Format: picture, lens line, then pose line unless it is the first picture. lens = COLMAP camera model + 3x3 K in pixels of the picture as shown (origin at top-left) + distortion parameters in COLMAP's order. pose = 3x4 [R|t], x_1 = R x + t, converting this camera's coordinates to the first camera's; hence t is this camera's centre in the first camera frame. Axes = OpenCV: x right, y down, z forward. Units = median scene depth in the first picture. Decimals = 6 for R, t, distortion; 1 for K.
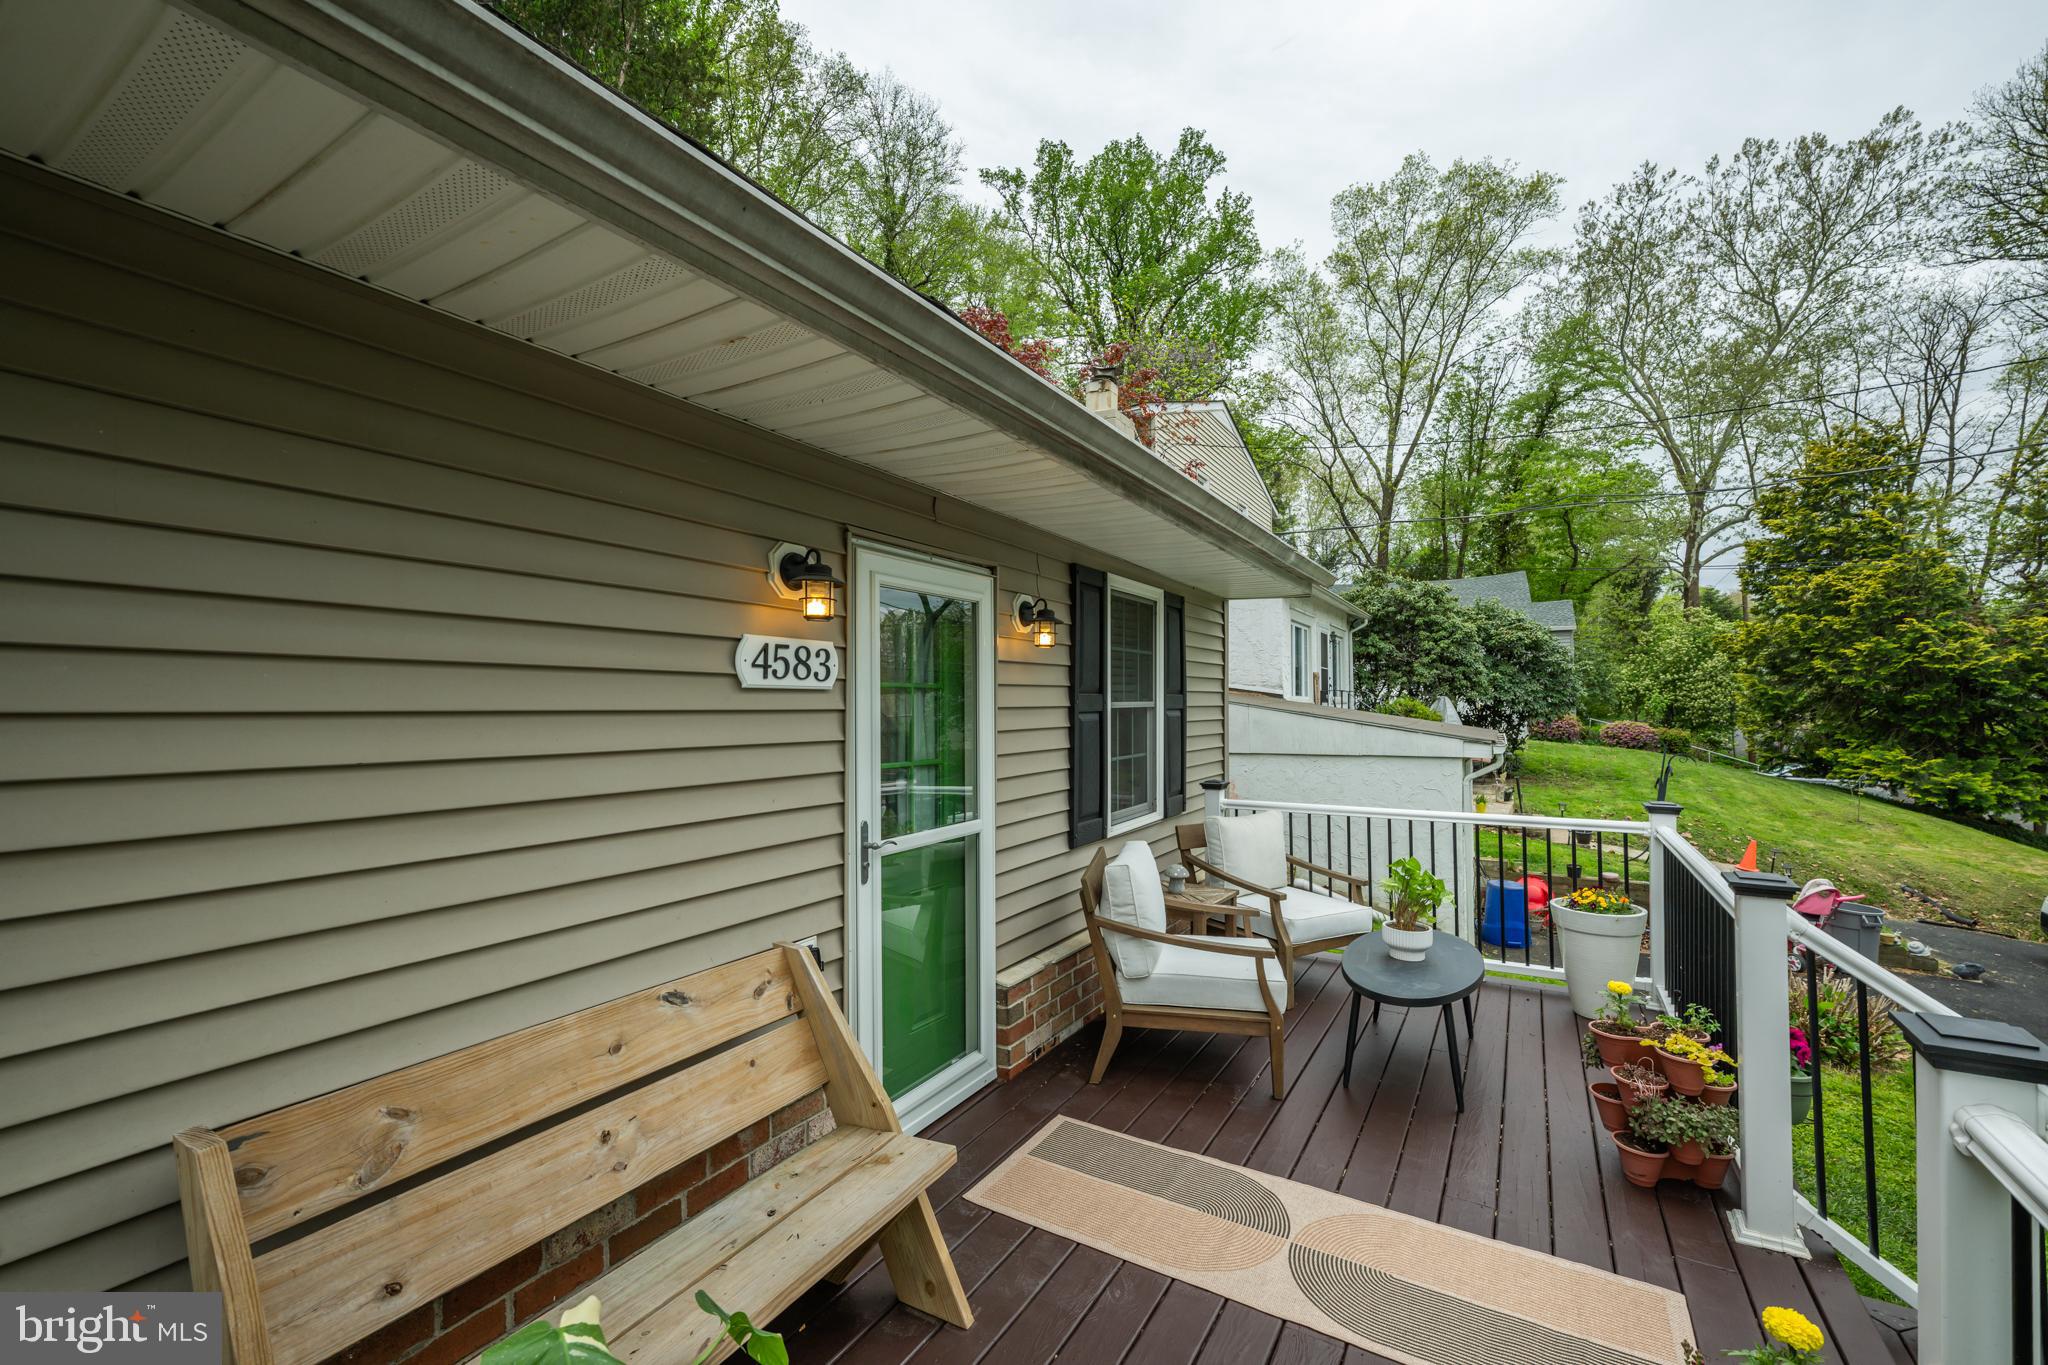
lens RADIAL K [[854.8, 0, 1031.1], [0, 854.8, 673.7], [0, 0, 1]] dist [0.001913, -0.000315]
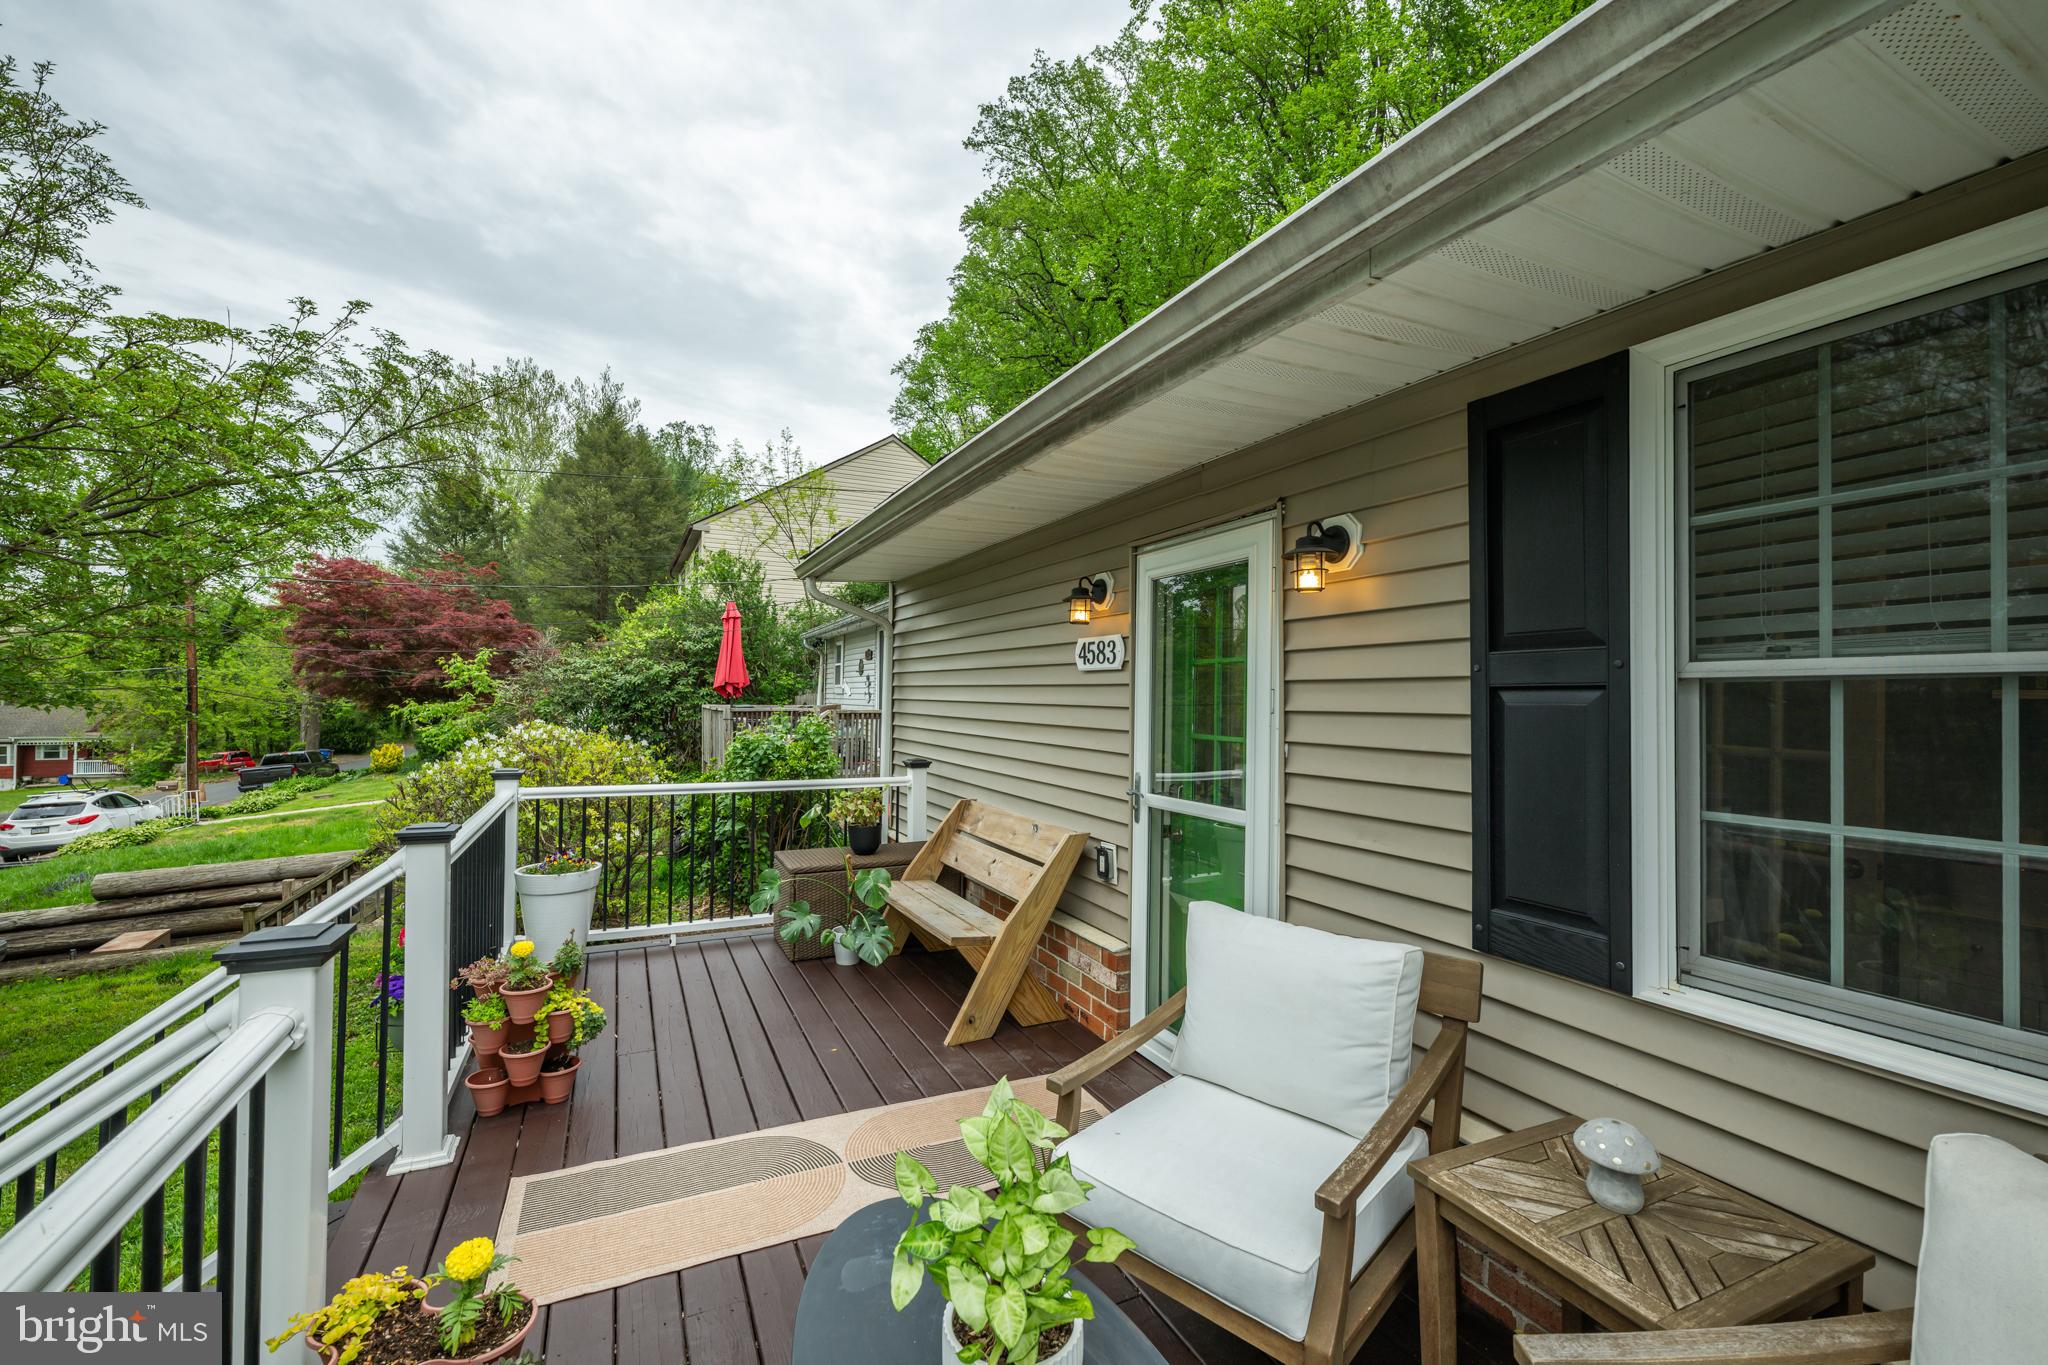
lens RADIAL K [[854.8, 0, 1026.4], [0, 854.8, 687.8], [0, 0, 1]] dist [0.001913, -0.000315]
pose [[-0.551478, -0.015722, -0.834041, 0.988039], [0.017256, 0.999393, -0.030249, 0.087242], [0.834011, -0.031074, -0.550872, 1.638274]]
